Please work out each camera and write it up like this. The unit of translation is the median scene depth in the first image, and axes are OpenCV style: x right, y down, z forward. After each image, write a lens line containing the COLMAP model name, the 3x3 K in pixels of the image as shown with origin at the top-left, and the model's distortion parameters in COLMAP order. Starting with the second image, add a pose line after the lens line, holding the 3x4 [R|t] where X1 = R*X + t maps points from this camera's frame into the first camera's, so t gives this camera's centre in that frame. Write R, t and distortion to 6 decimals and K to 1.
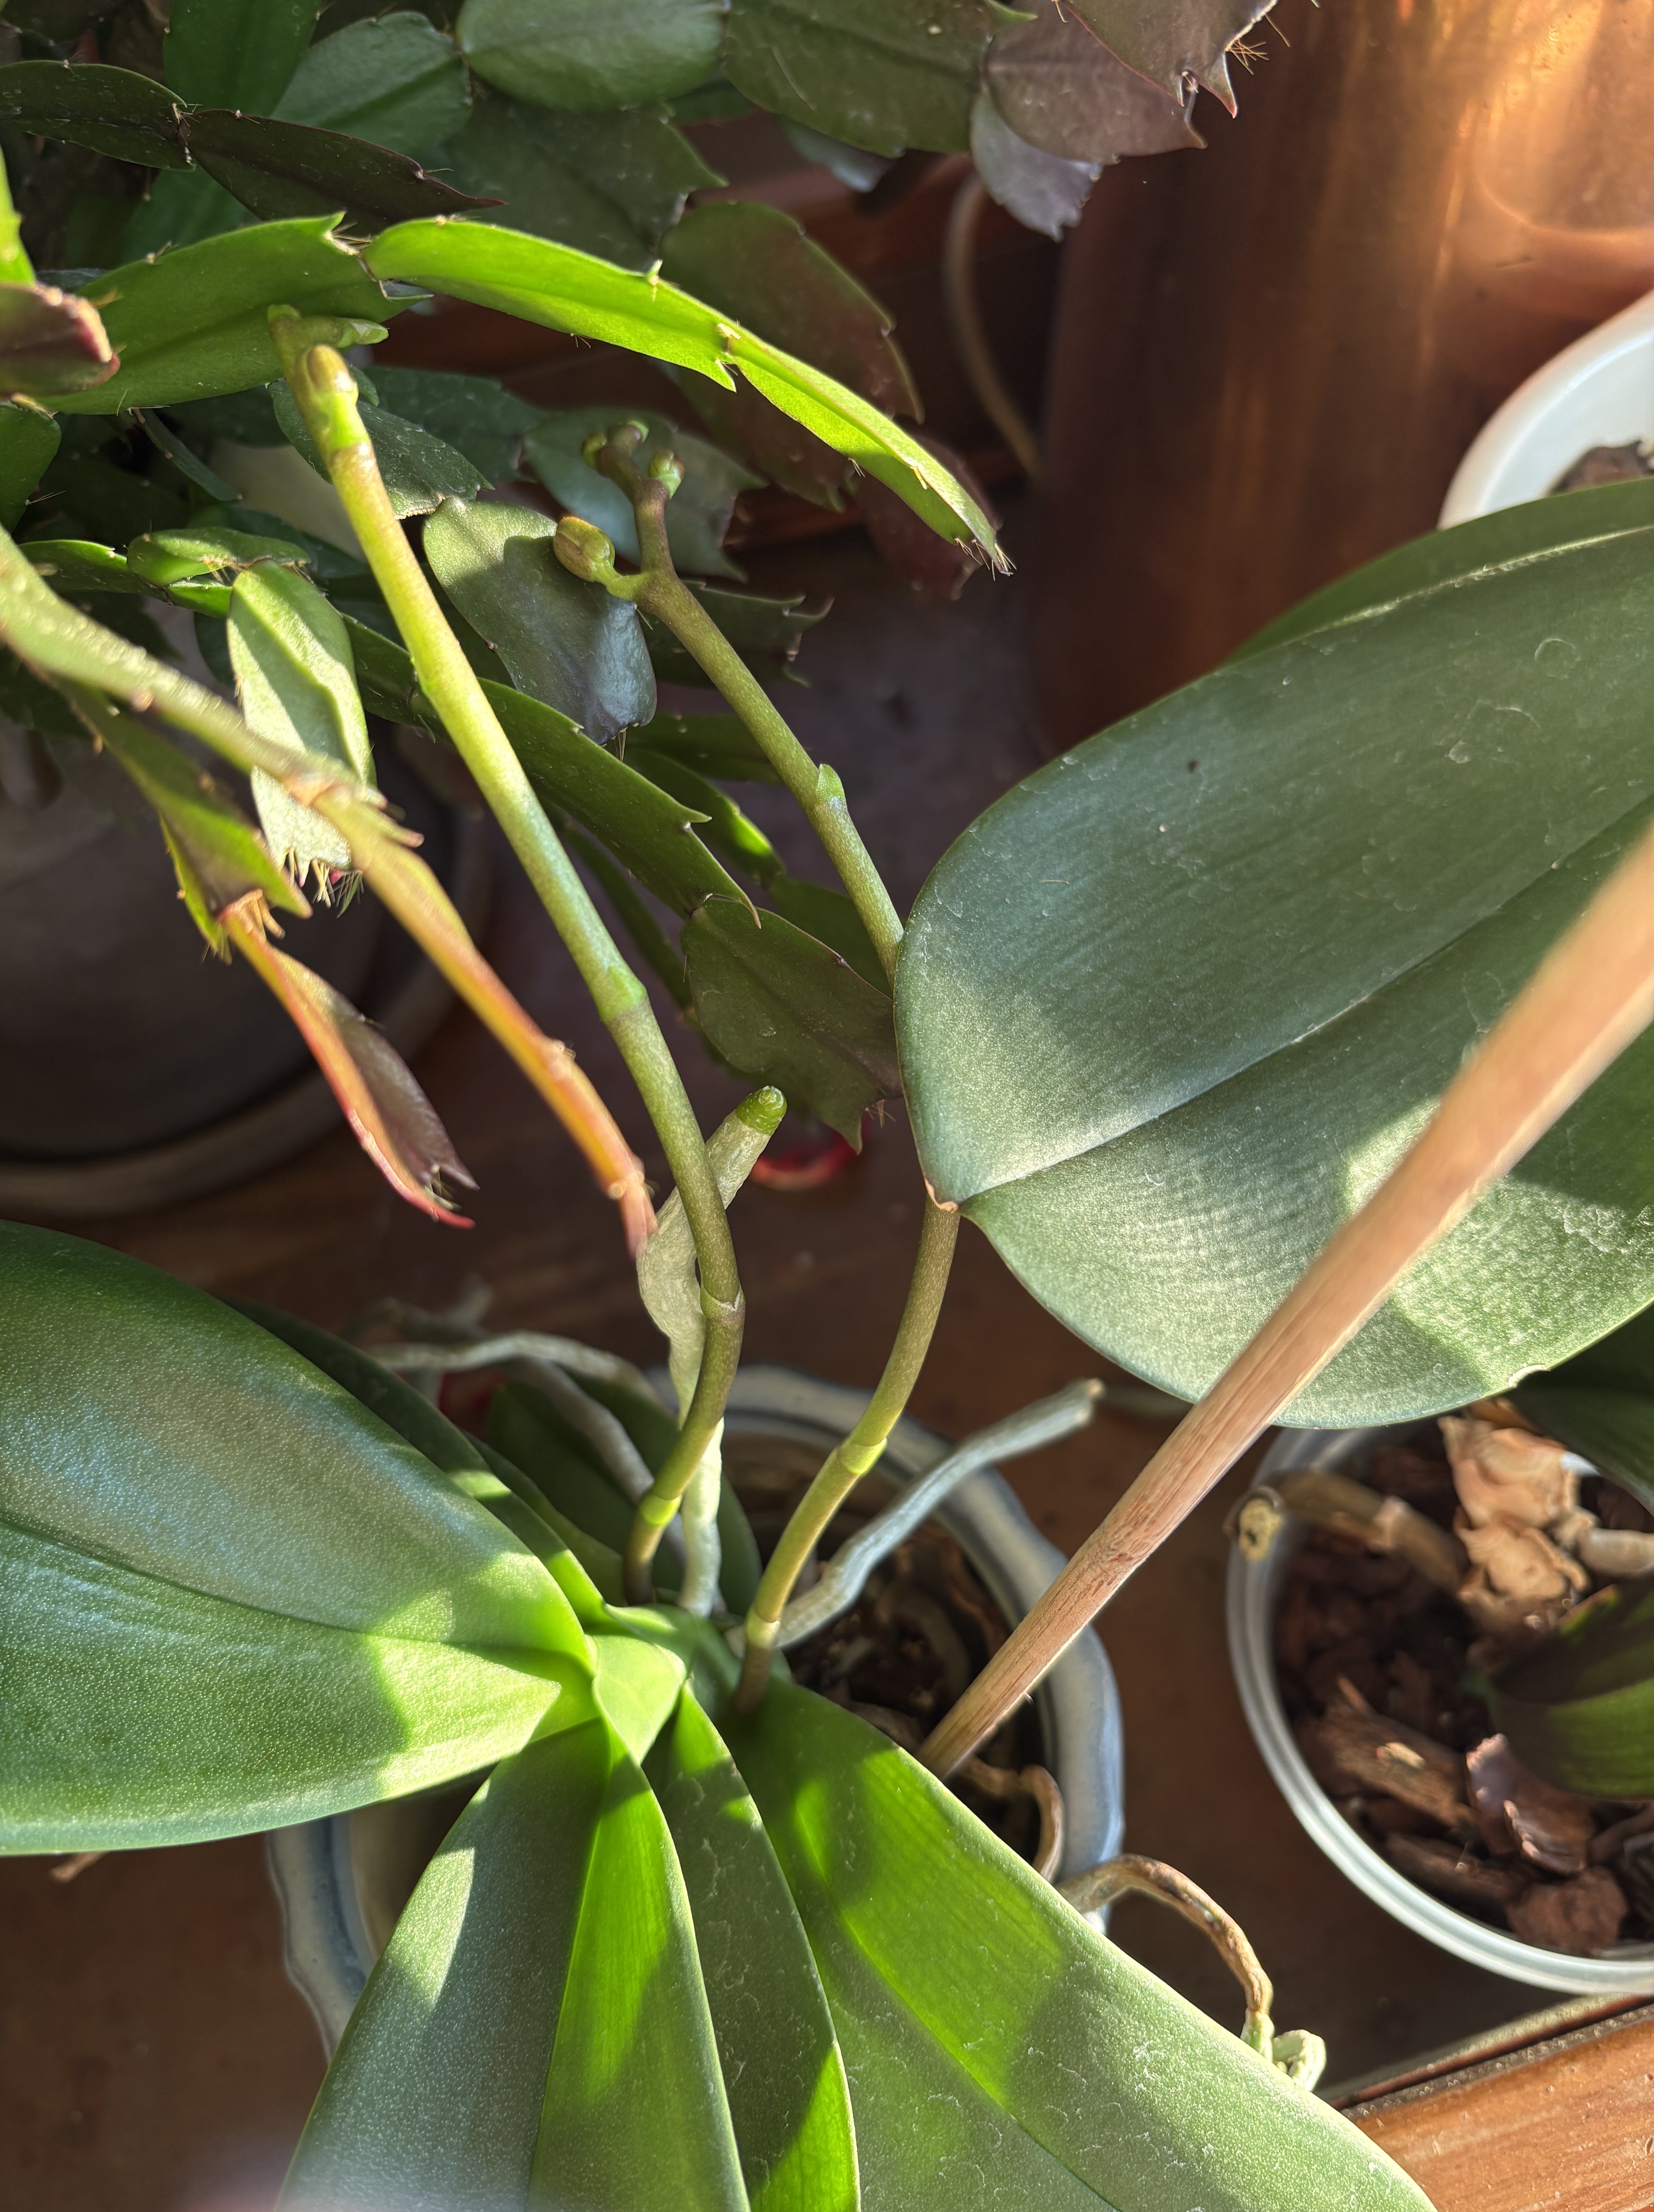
lens RADIAL K [[1788.9, 0, 827.0], [0, 1788.9, 1106.0], [0, 0, 1]] dist [-0.000711, -0.002957]
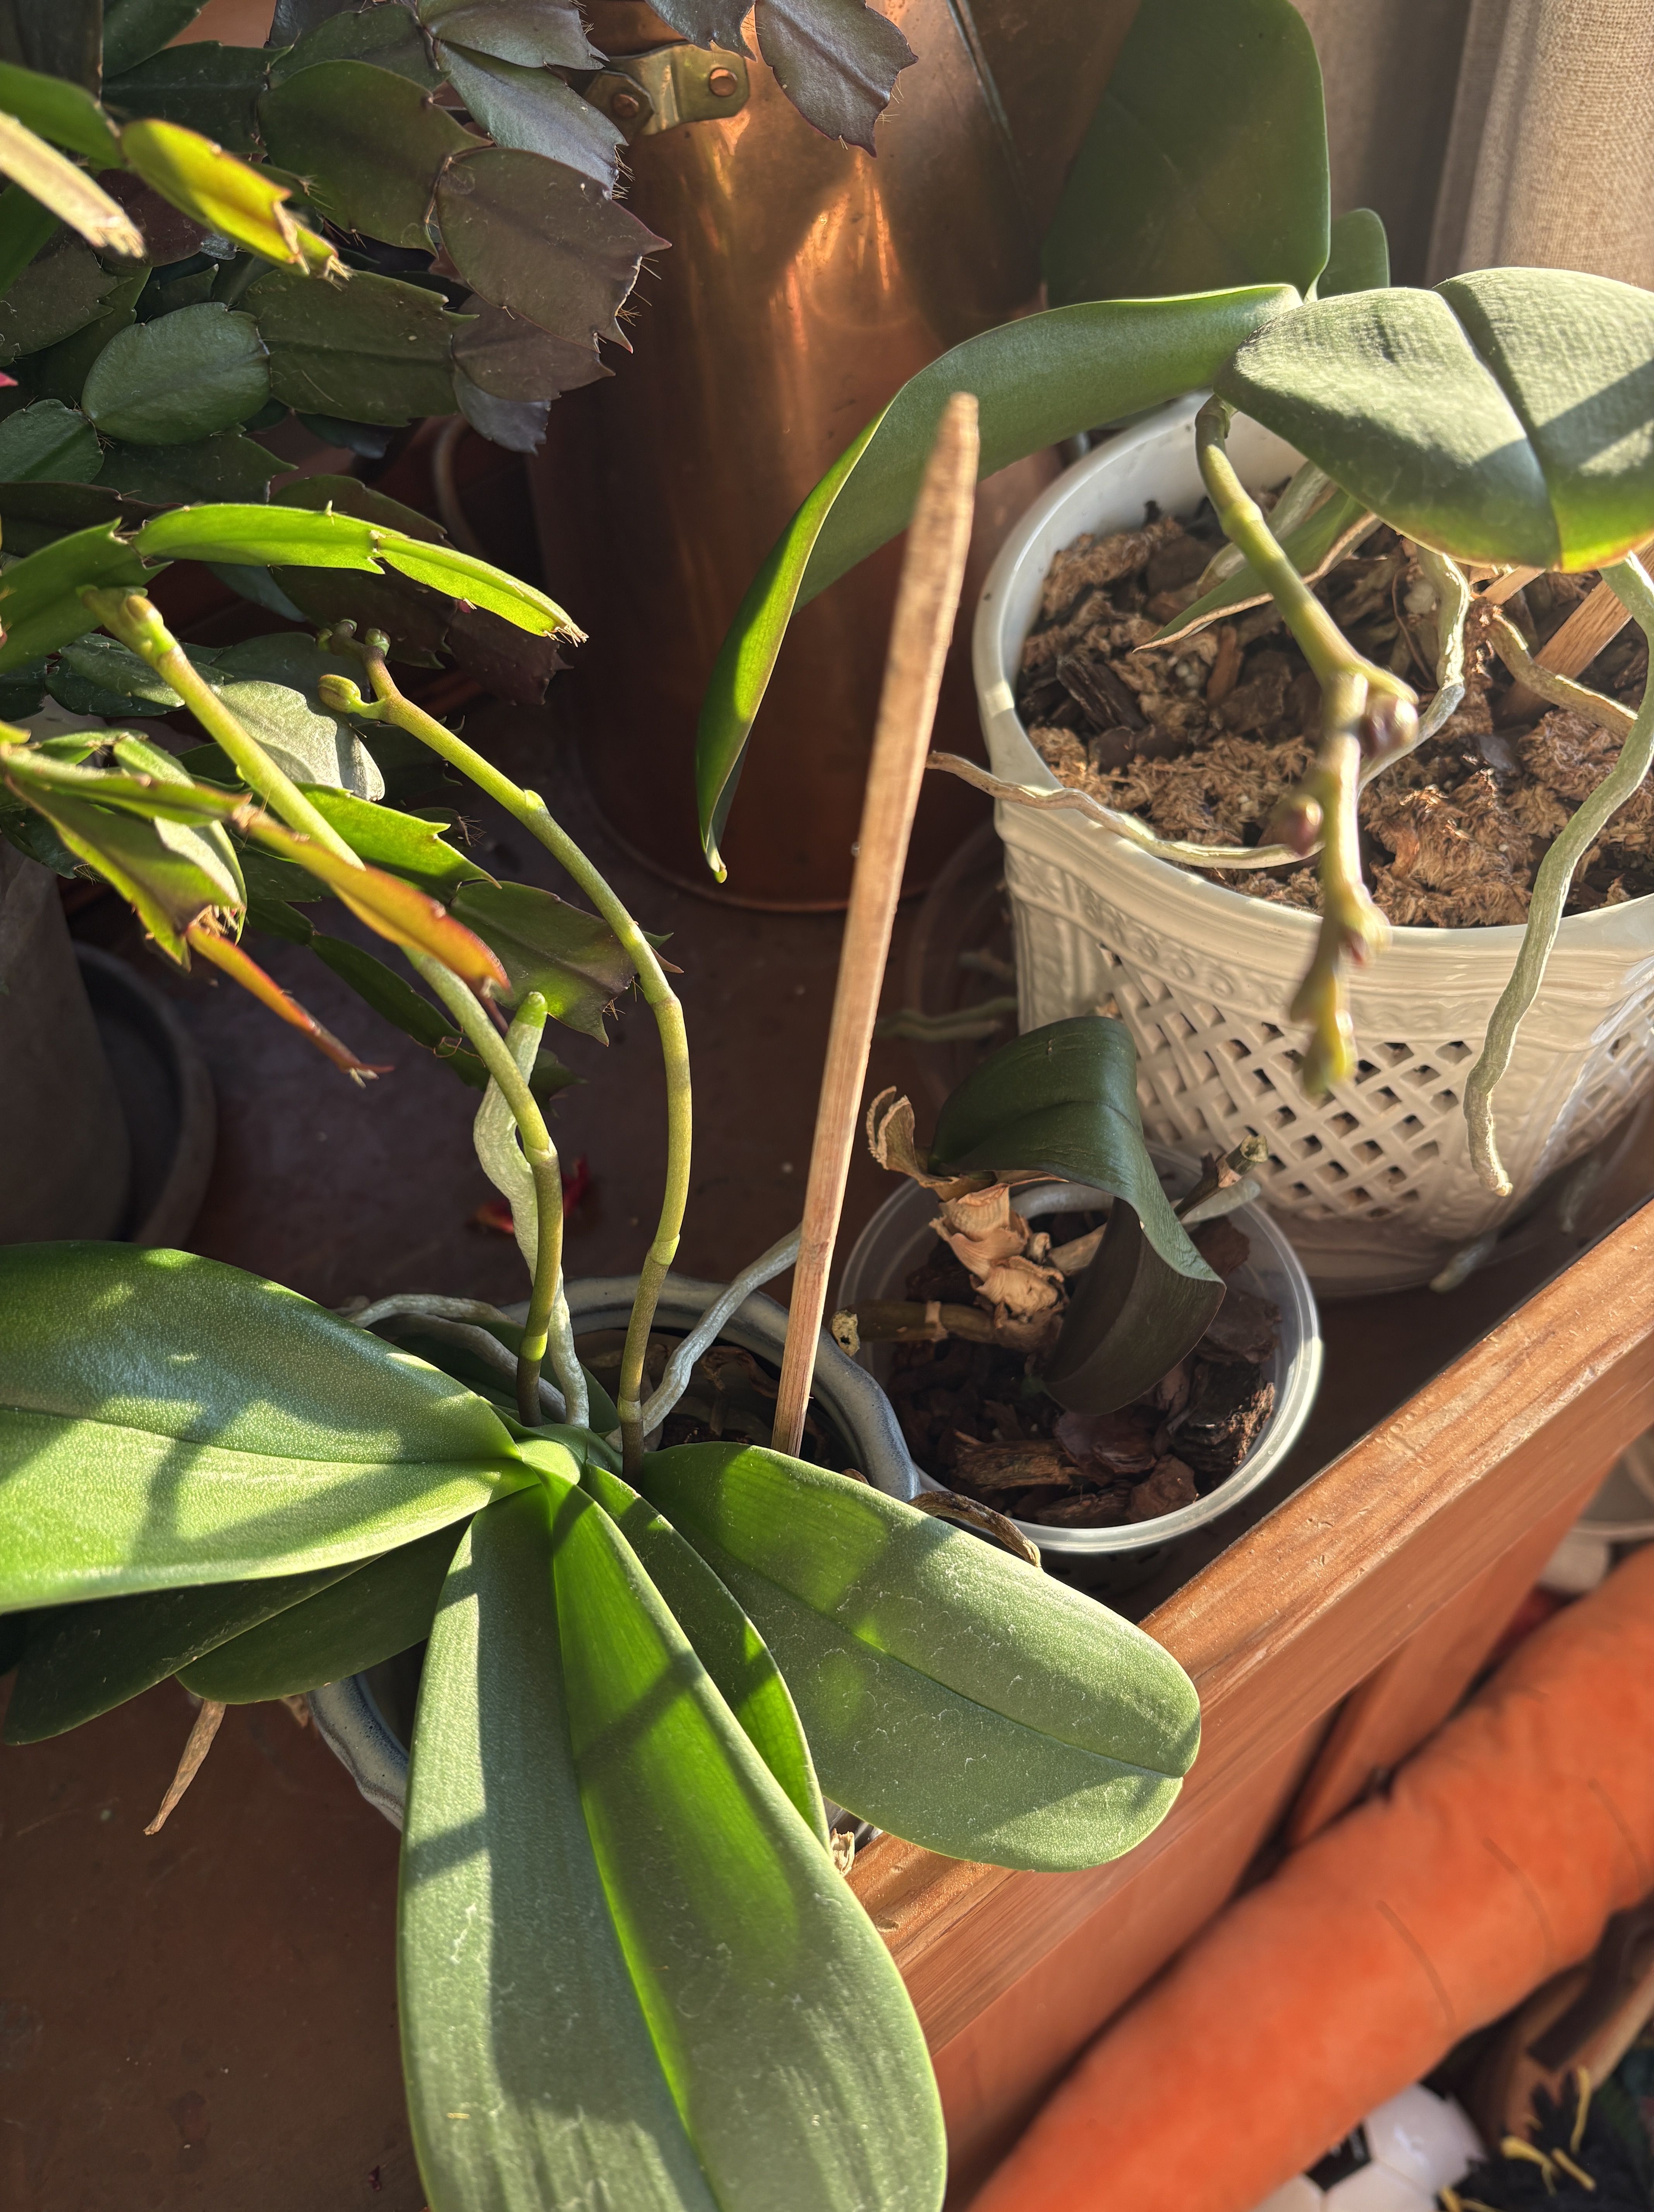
lens RADIAL K [[1788.9, 0, 827.0], [0, 1788.9, 1106.0], [0, 0, 1]] dist [-0.000711, -0.002957]
pose [[0.934811, -0.287618, 0.208336, -0.119518], [0.309579, 0.947405, -0.081150, 0.234848], [-0.174038, 0.140356, 0.974685, -0.431535]]
